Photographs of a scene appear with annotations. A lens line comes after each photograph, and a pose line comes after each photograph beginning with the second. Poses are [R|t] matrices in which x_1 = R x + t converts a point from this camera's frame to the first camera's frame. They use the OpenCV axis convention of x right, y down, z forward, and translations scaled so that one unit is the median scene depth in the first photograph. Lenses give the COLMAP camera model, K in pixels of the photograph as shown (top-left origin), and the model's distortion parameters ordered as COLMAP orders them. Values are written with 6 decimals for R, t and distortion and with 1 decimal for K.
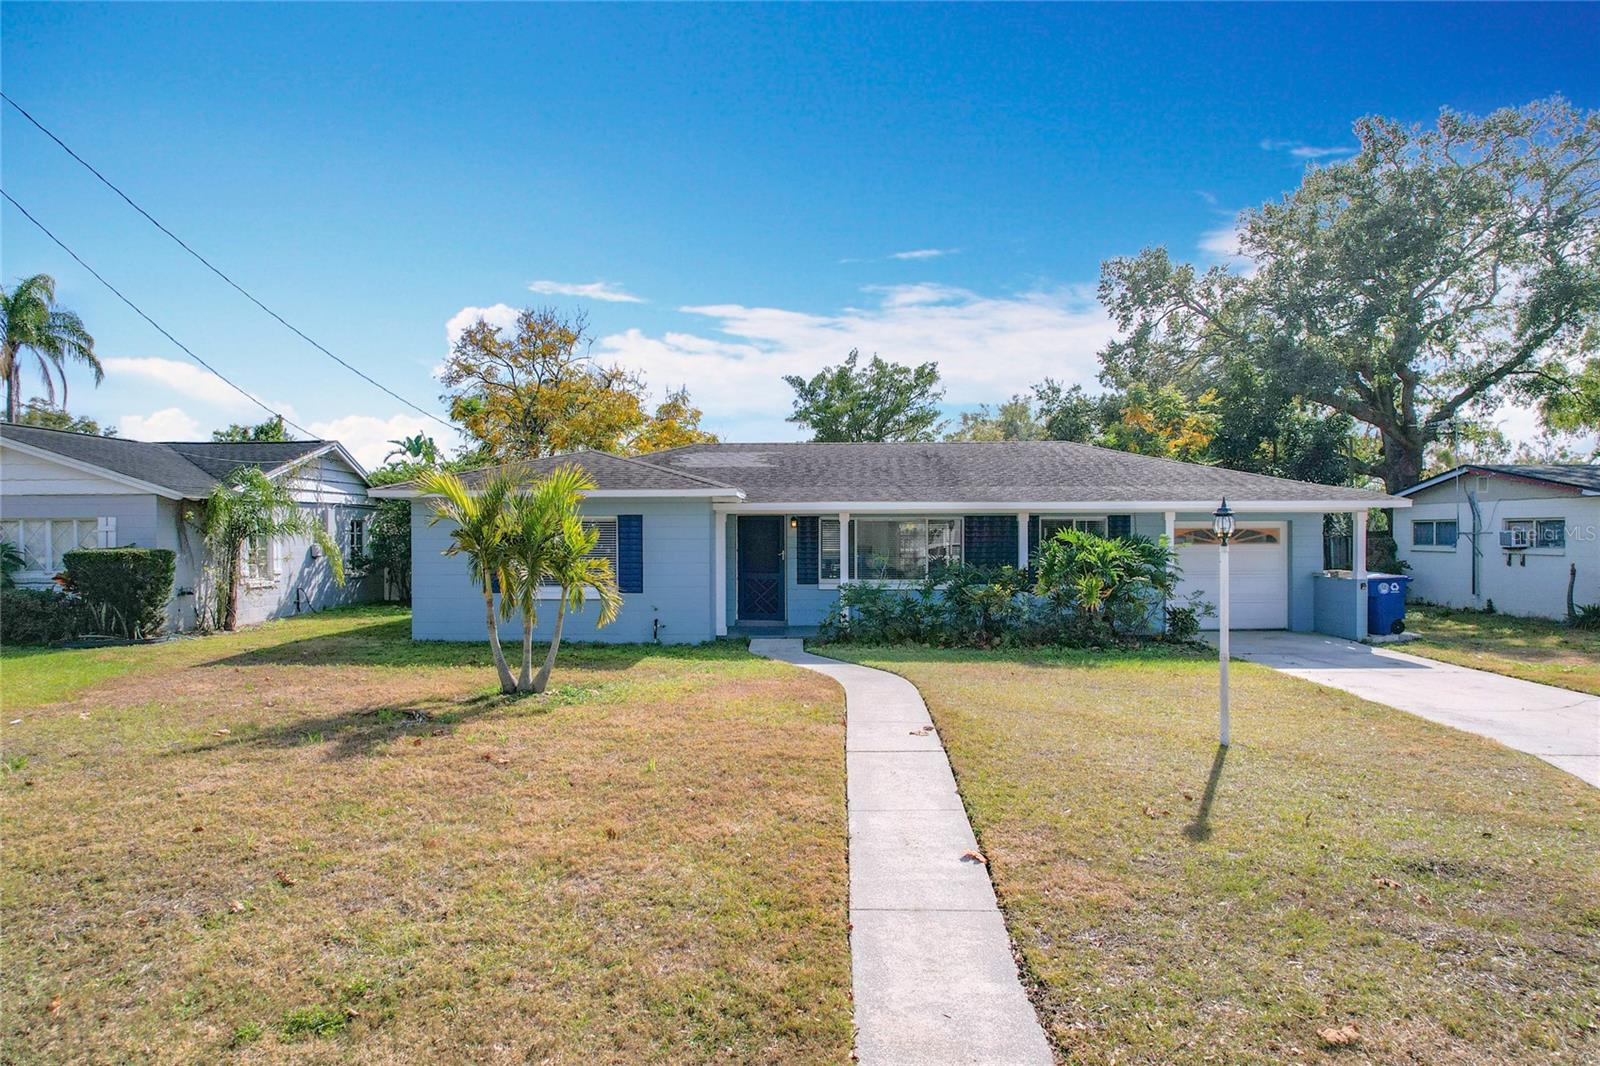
lens RADIAL K [[1022.1, 0, 802.9], [0, 1022.1, 533.6], [0, 0, 1]] dist [-0.073483, 0.064450]
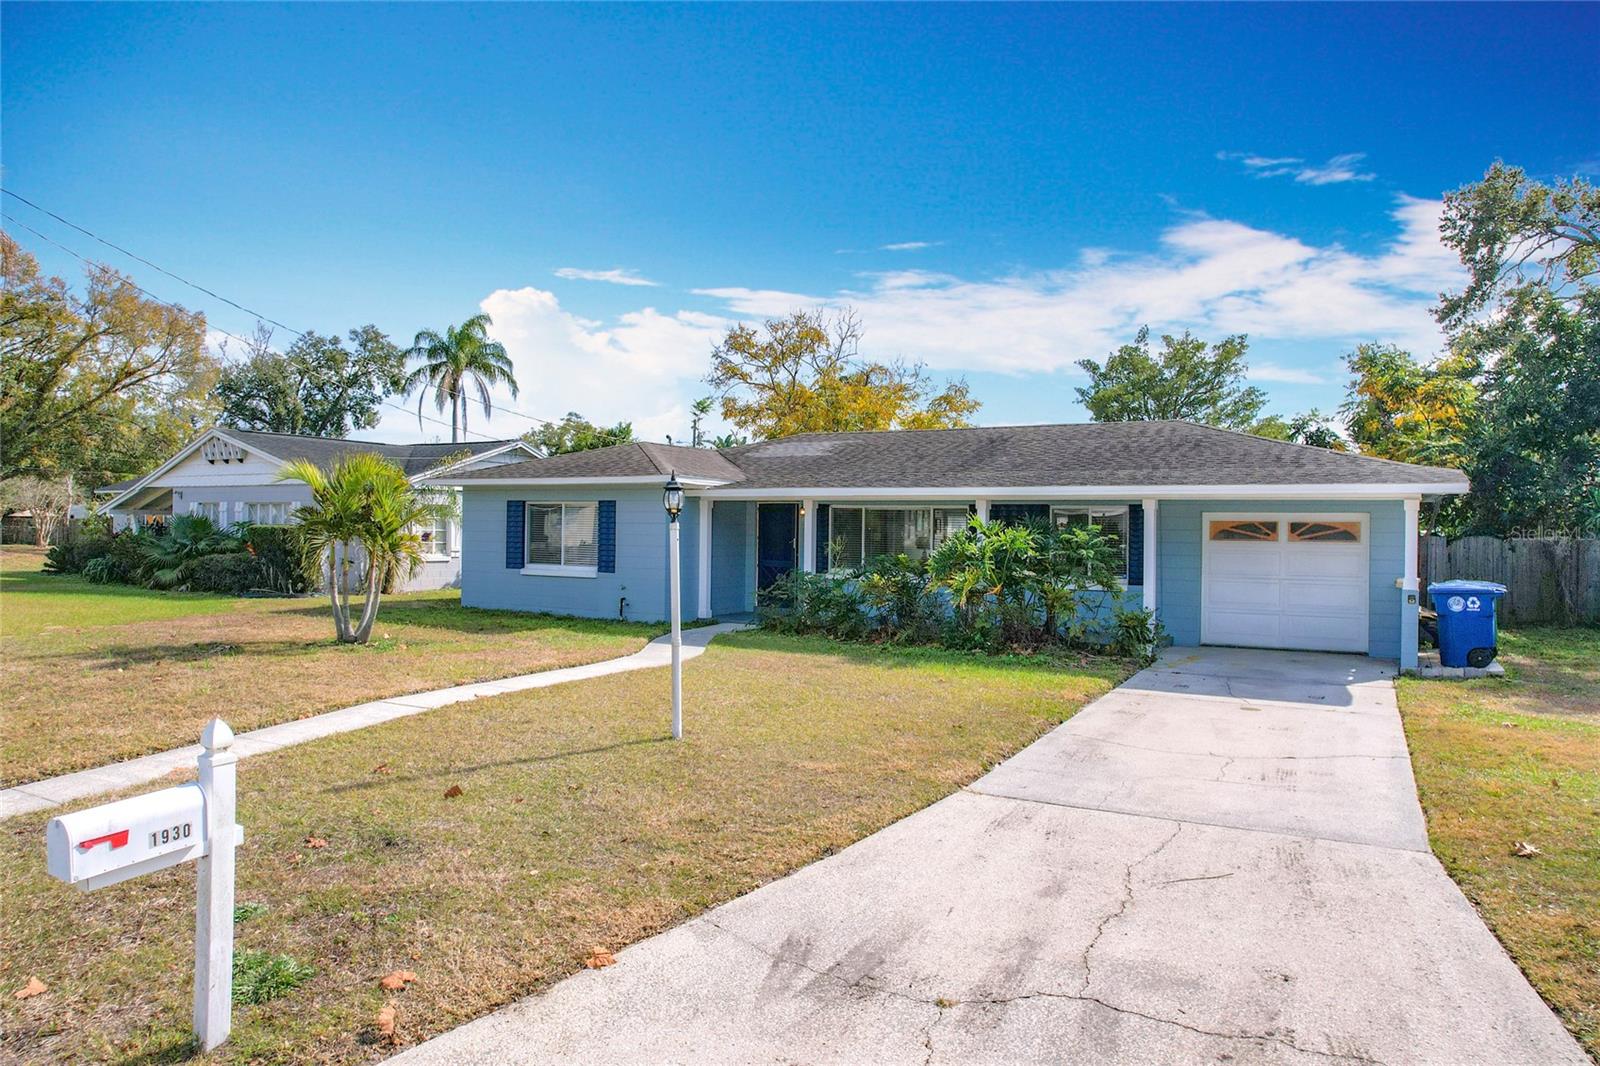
lens RADIAL K [[1052.1, 0, 800.0], [0, 1052.1, 533.0], [0, 0, 1]] dist [-0.045909, -0.001001]
pose [[0.879269, 0.016606, -0.476036, 0.430179], [-0.016987, 0.999850, 0.003501, 0.006706], [0.476023, 0.005008, 0.879419, 0.087900]]
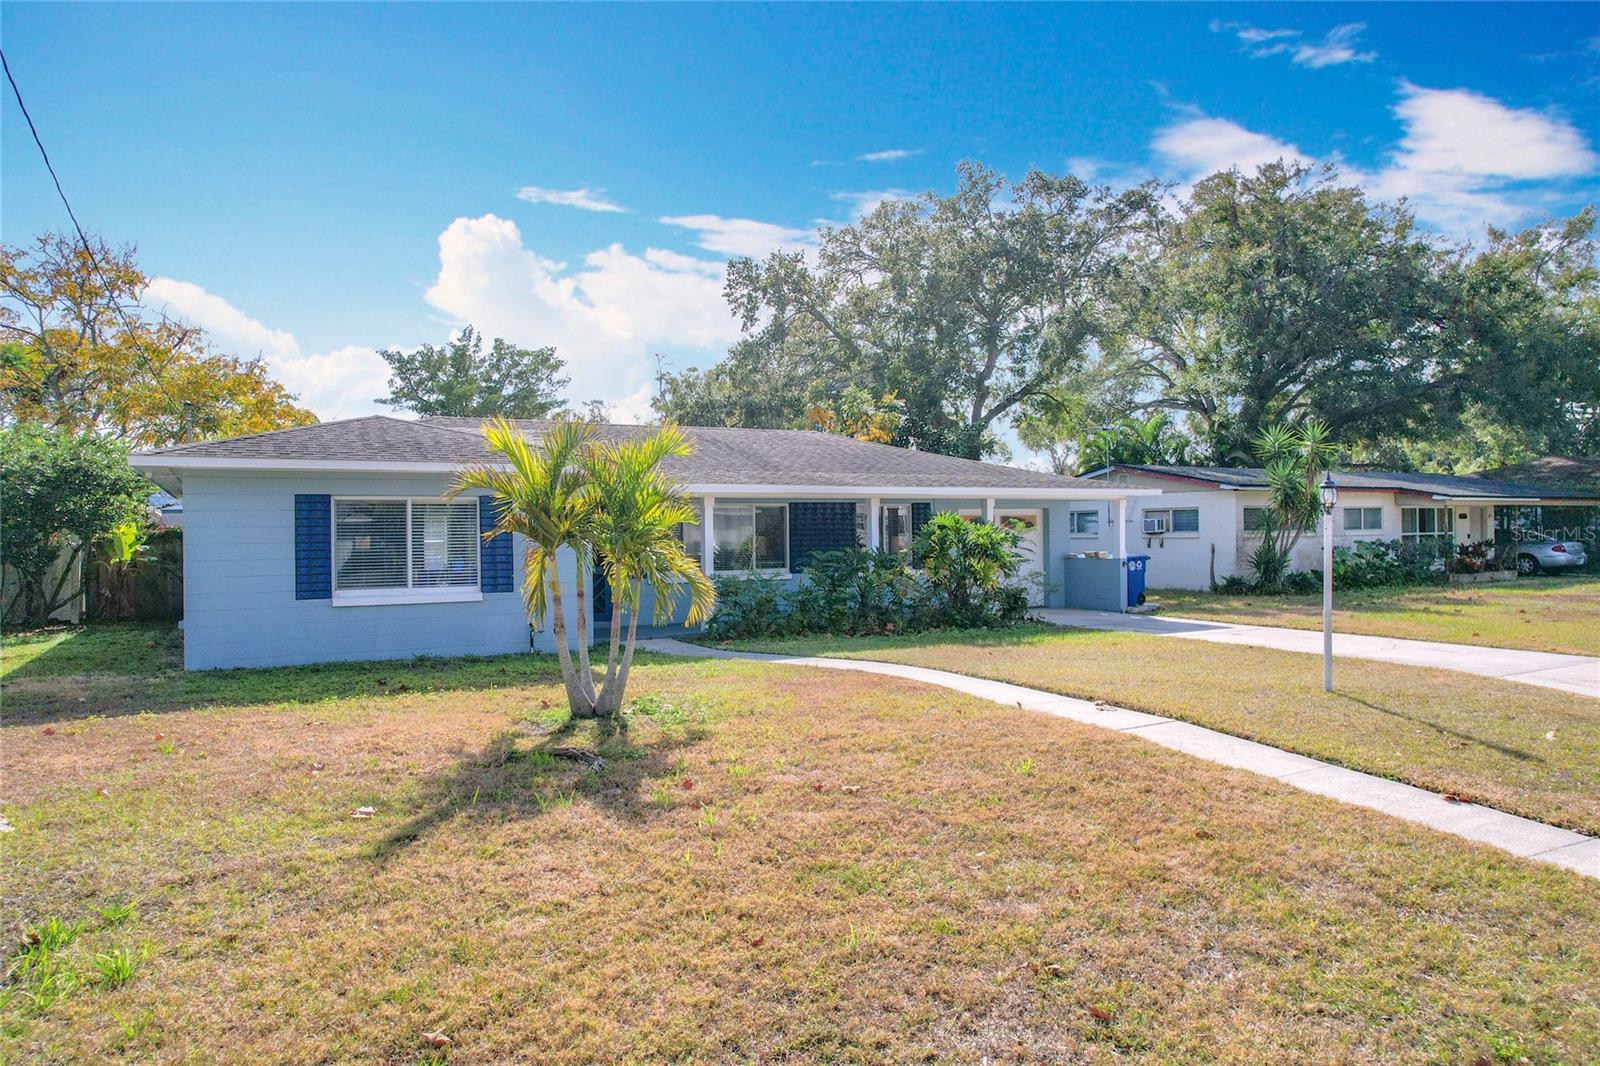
lens RADIAL K [[1038.4, 0, 799.2], [0, 1038.4, 512.1], [0, 0, 1]] dist [-0.060483, -0.000092]
pose [[0.864726, 0.001942, 0.502241, -0.294589], [0.010465, 0.999706, -0.021884, 0.011899], [-0.502136, 0.024180, 0.864451, 0.134112]]
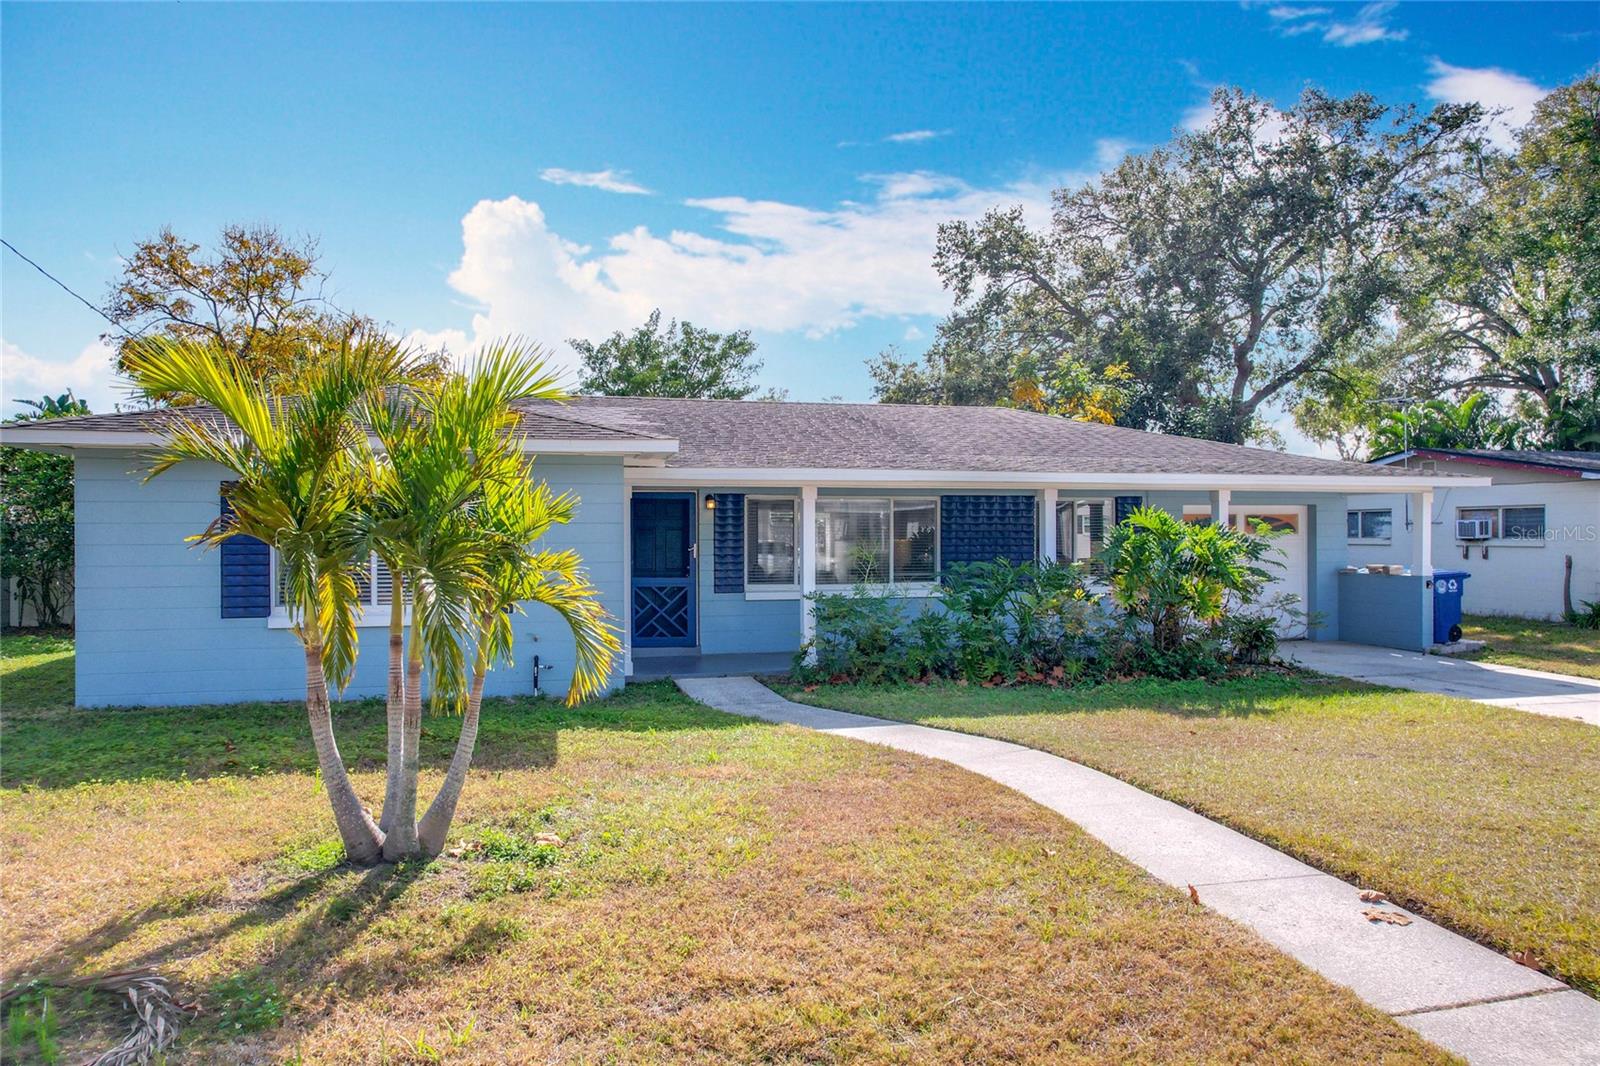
lens RADIAL K [[1032.2, 0, 801.5], [0, 1032.2, 529.2], [0, 0, 1]] dist [-0.078557, 0.066686]
pose [[0.962033, 0.000109, 0.272934, -0.124430], [0.001516, 0.999982, -0.005745, 0.009710], [-0.272929, 0.005941, 0.962016, 0.290666]]
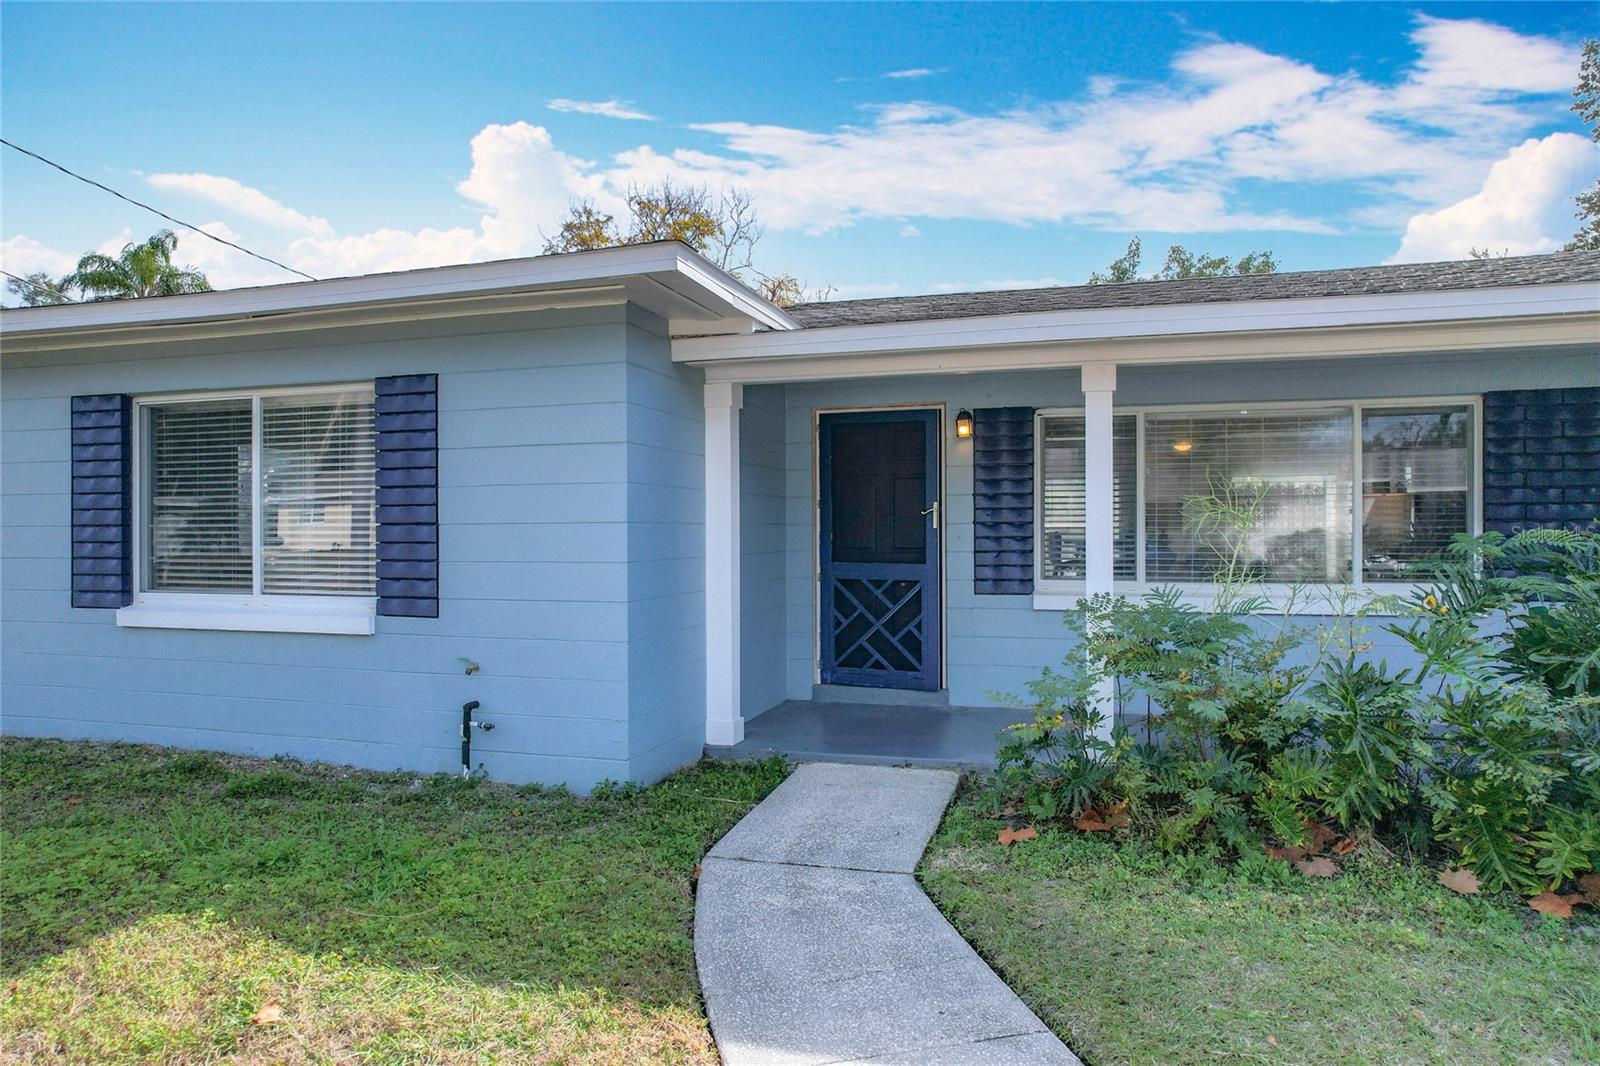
lens RADIAL K [[1047.3, 0, 800.0], [0, 1047.3, 533.0], [0, 0, 1]] dist [-0.076178, 0.069213]
pose [[0.962562, -0.001945, -0.271056, 0.032605], [0.001372, 0.999996, -0.002302, 0.025591], [0.271060, 0.001844, 0.962561, 0.563110]]
